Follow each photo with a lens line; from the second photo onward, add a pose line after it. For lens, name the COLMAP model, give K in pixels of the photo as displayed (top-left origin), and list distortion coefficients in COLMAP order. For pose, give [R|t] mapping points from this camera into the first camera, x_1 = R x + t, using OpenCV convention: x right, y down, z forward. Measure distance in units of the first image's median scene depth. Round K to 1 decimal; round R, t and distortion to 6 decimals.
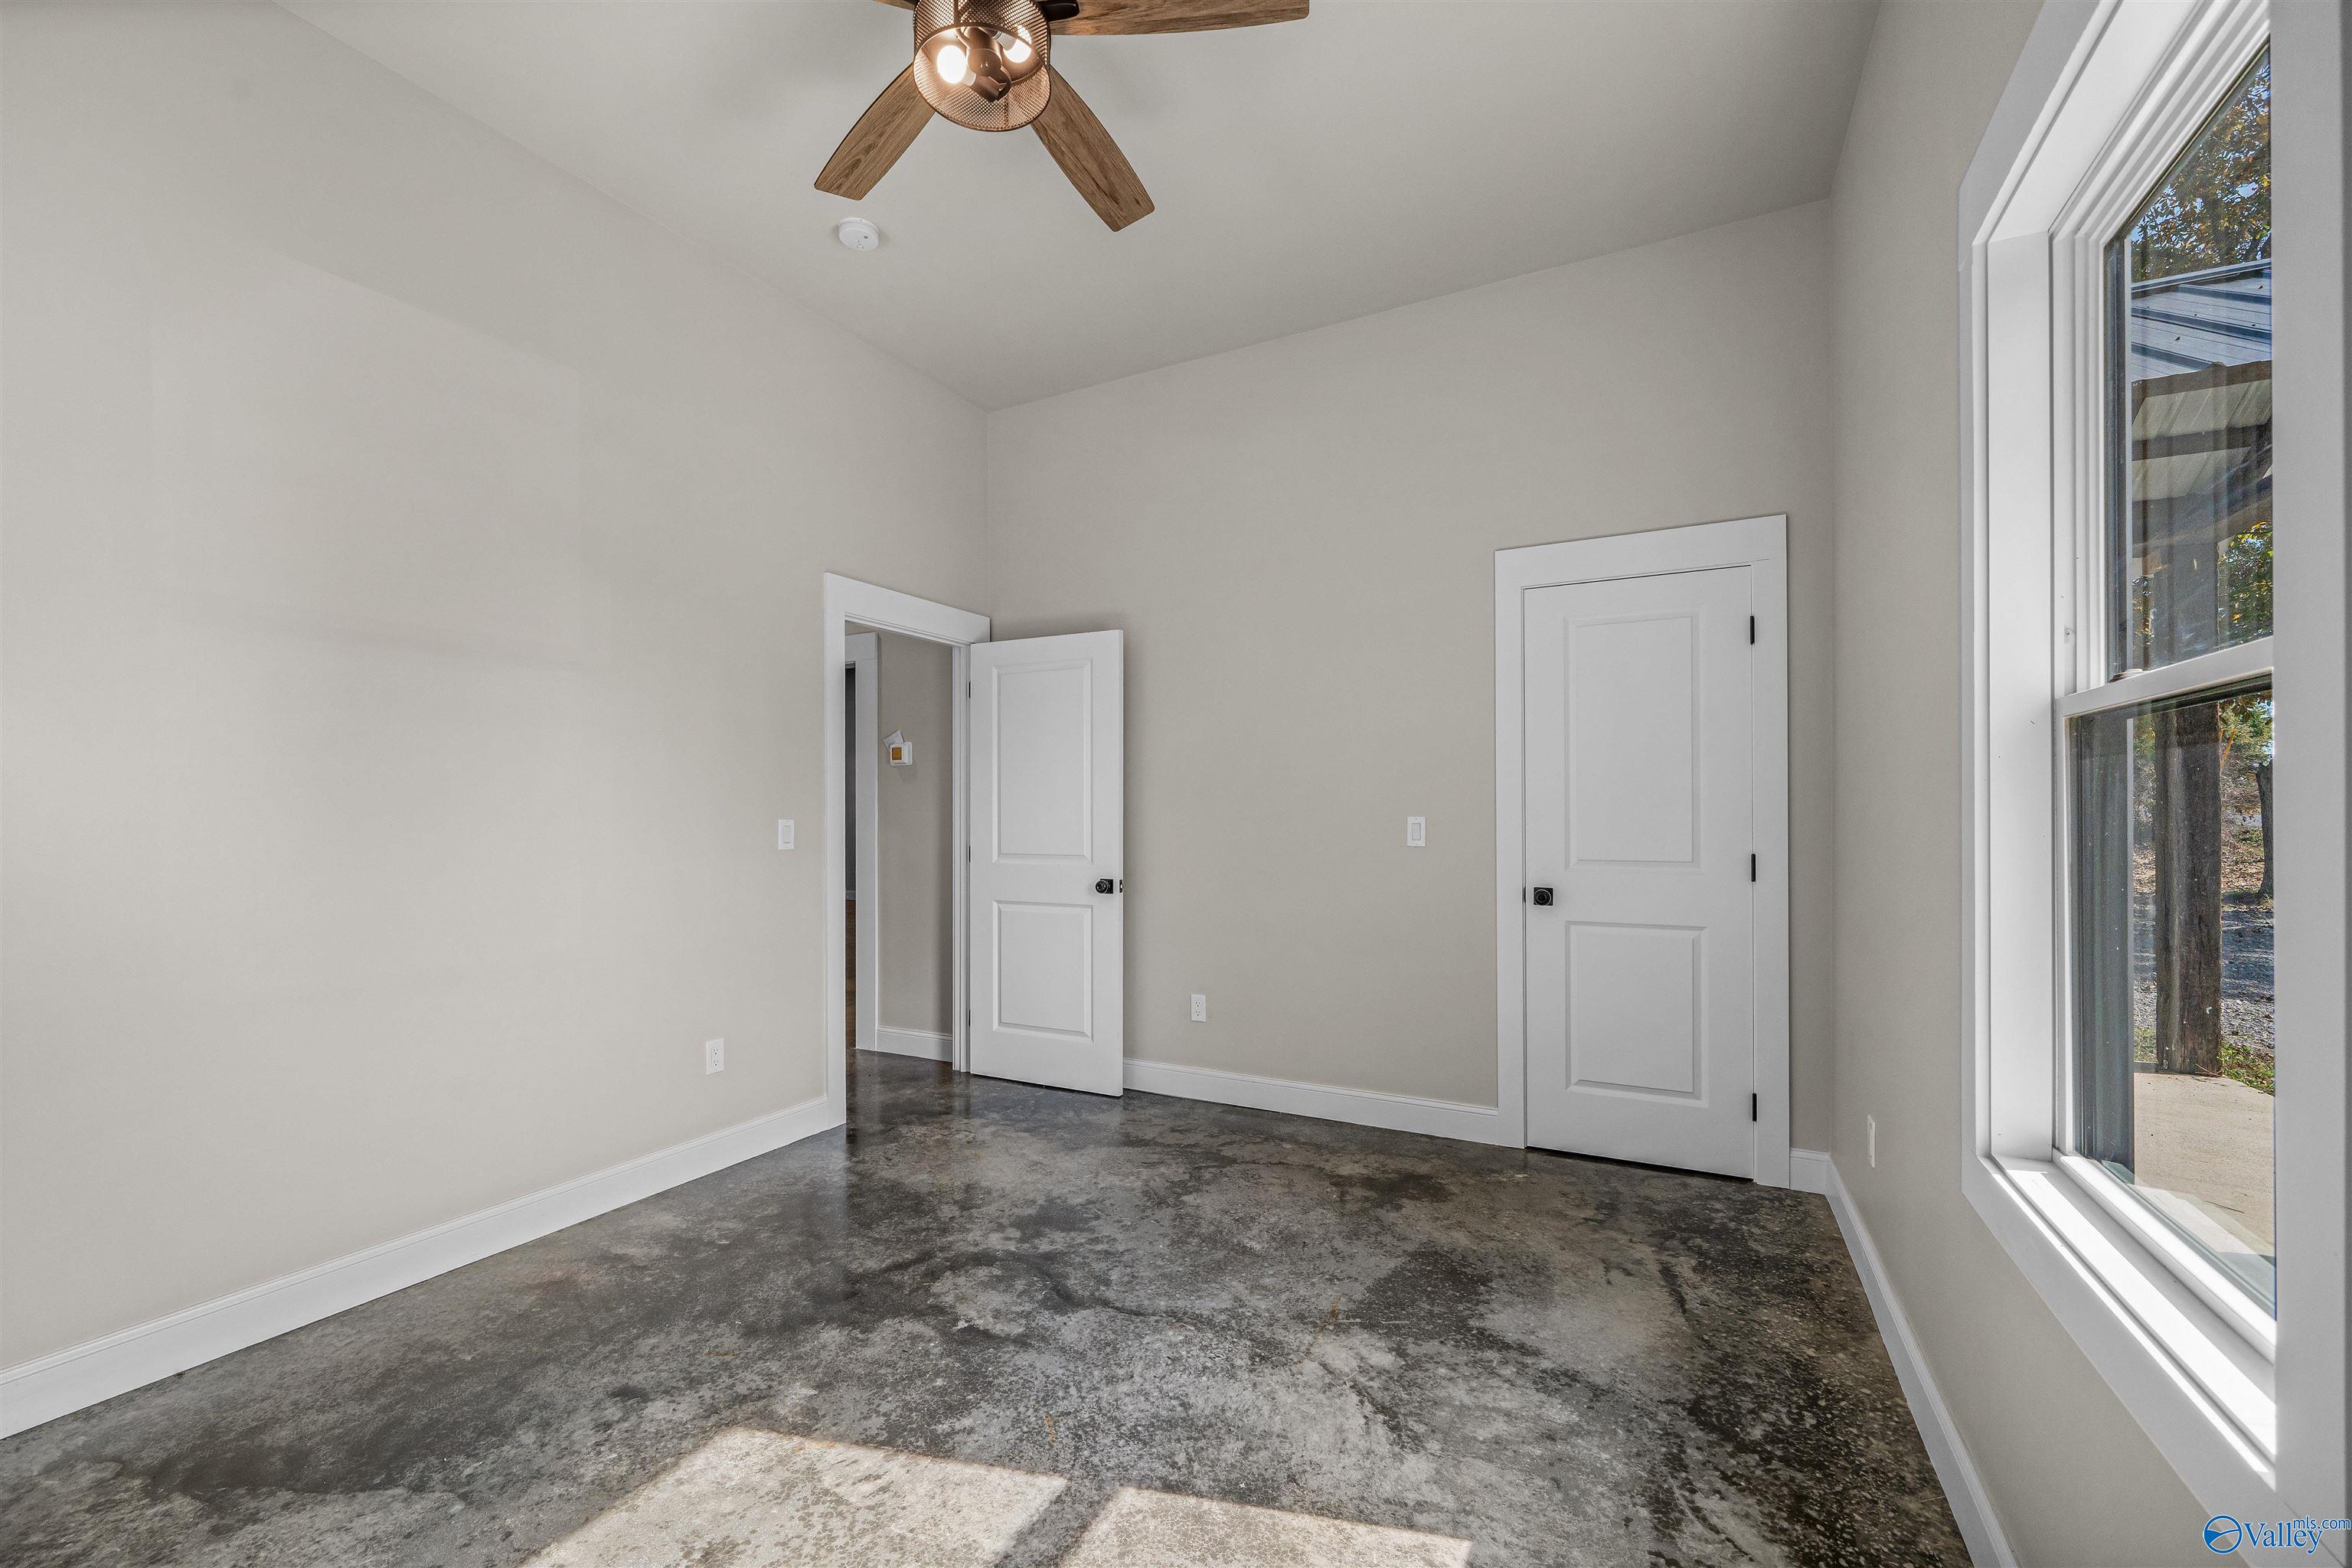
lens RADIAL K [[947.6, 0, 1162.4], [0, 947.6, 806.1], [0, 0, 1]] dist [-0.001022, 0.000221]
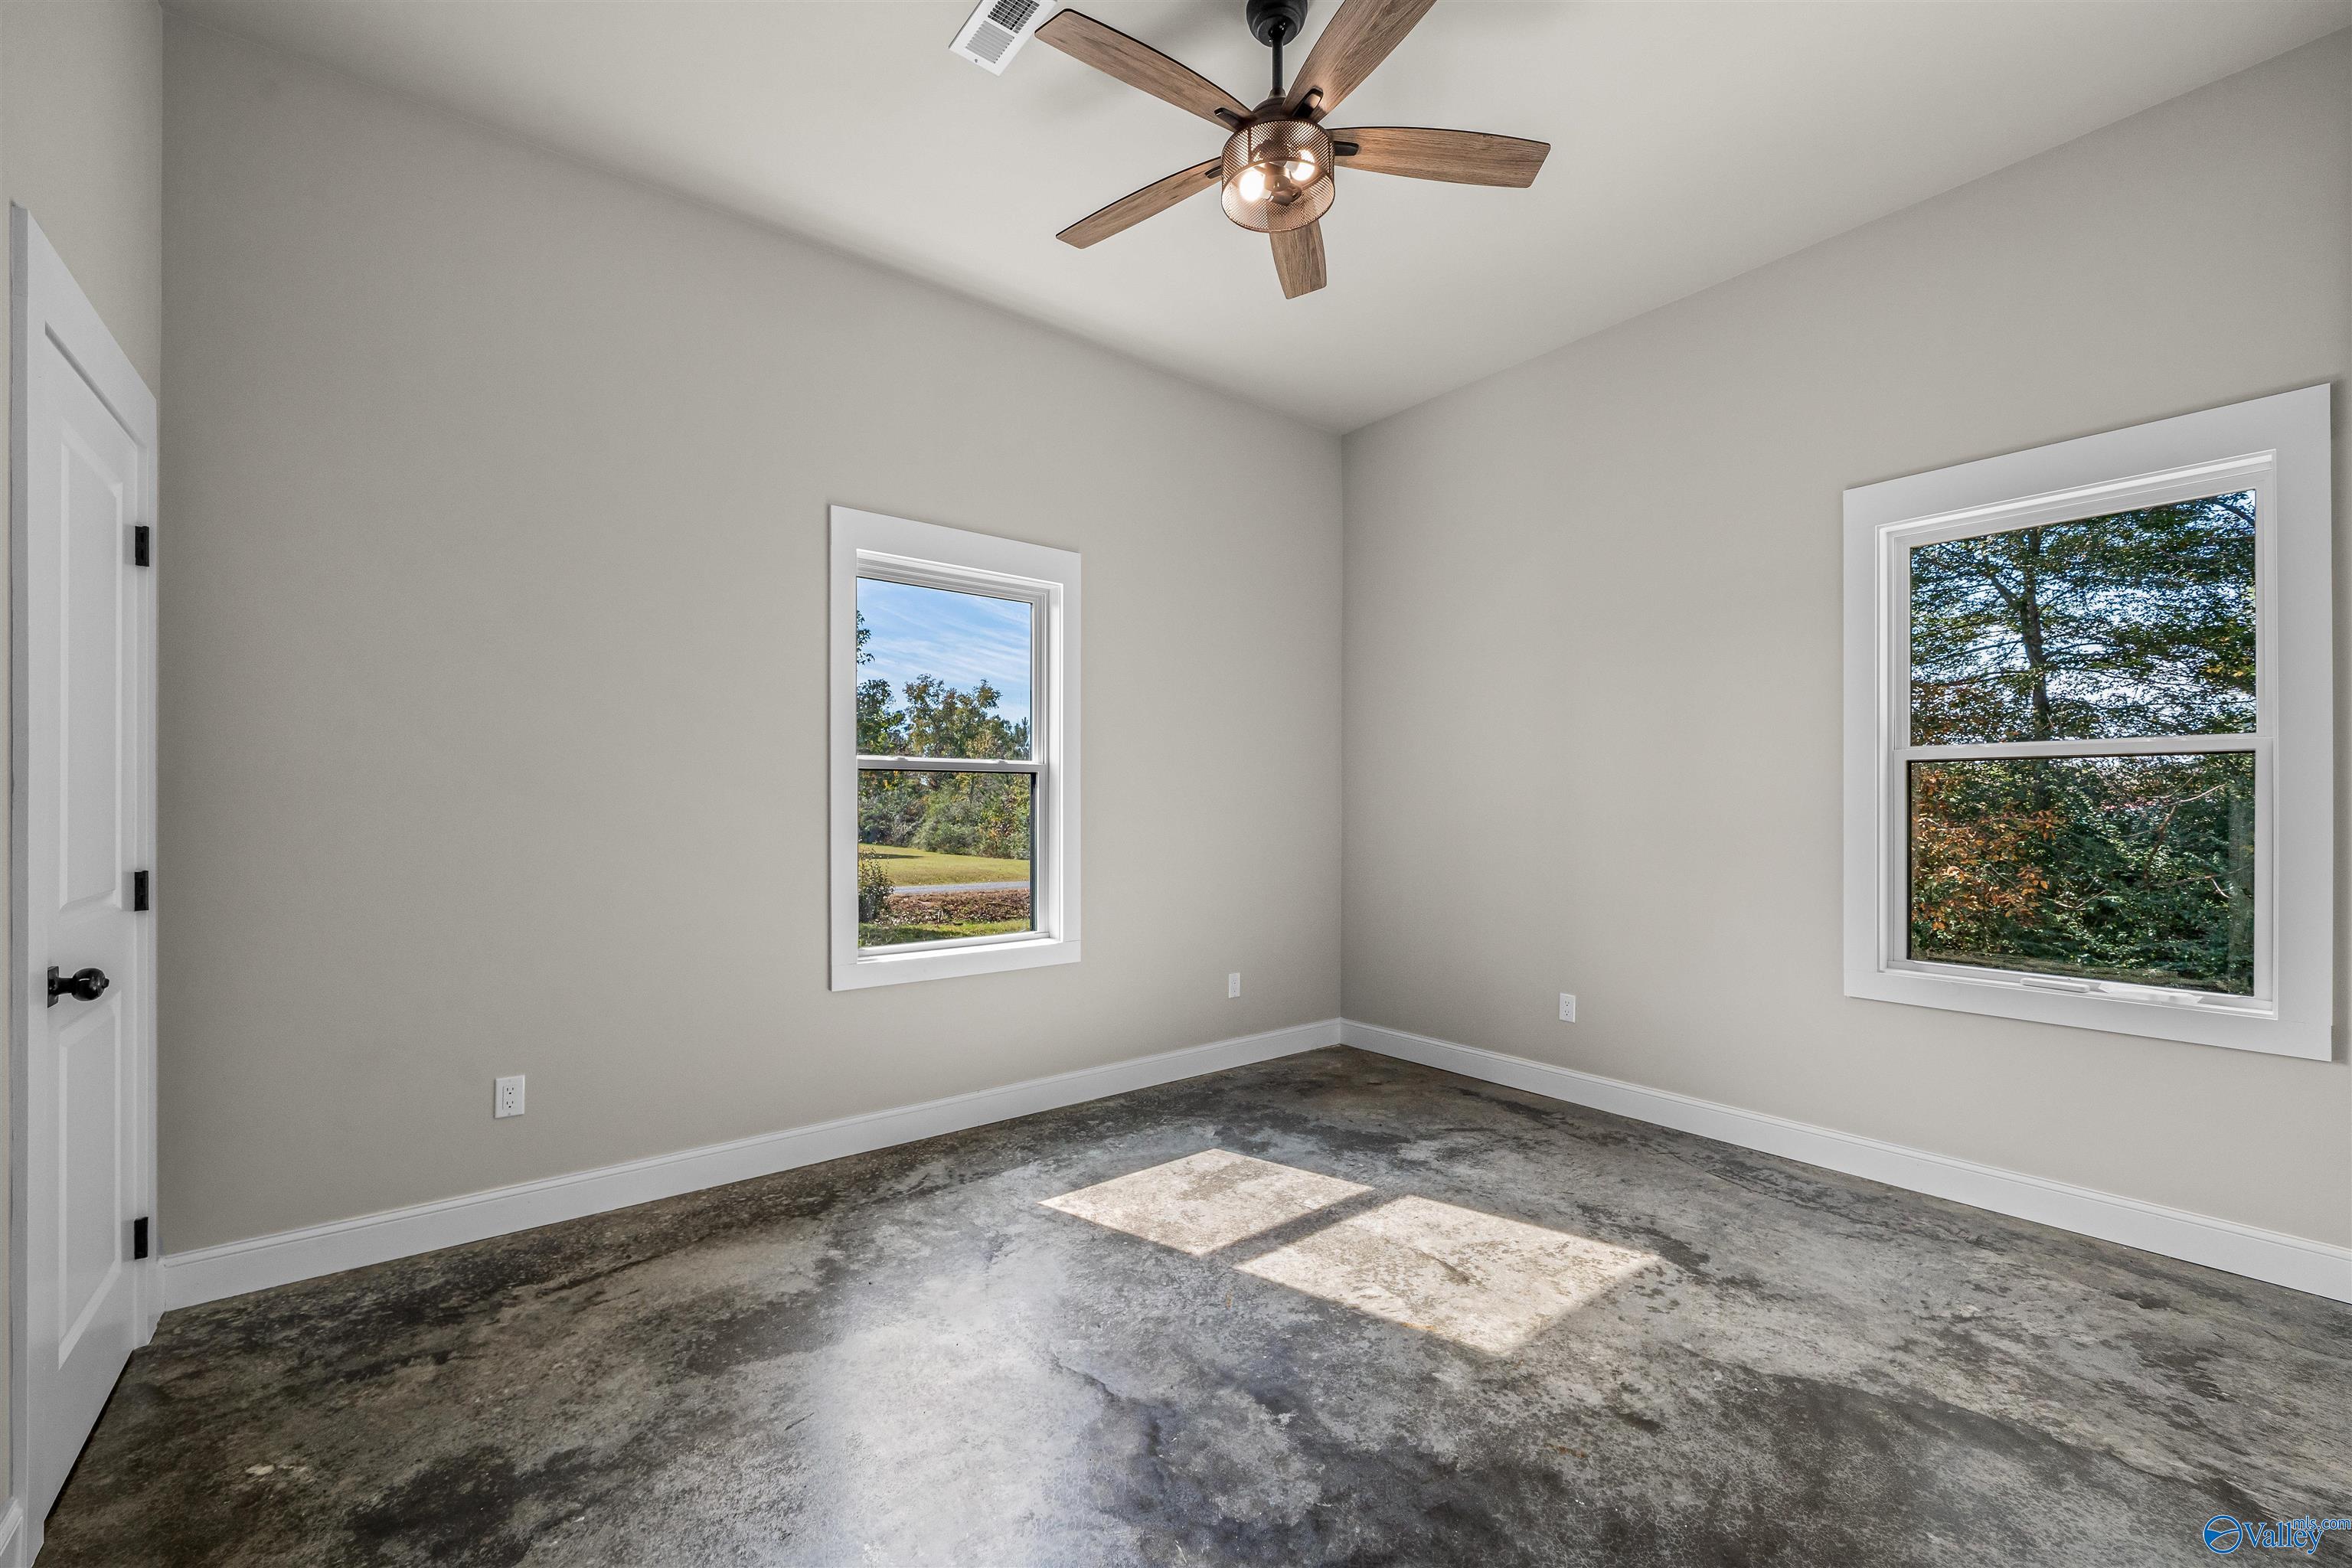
lens RADIAL K [[947.6, 0, 1162.4], [0, 947.6, 806.1], [0, 0, 1]] dist [-0.001022, 0.000221]
pose [[-0.913500, 0.002963, 0.406827, -0.501161], [0.000623, 0.999982, -0.005883, 0.013169], [-0.406838, -0.005121, -0.913486, 1.996714]]
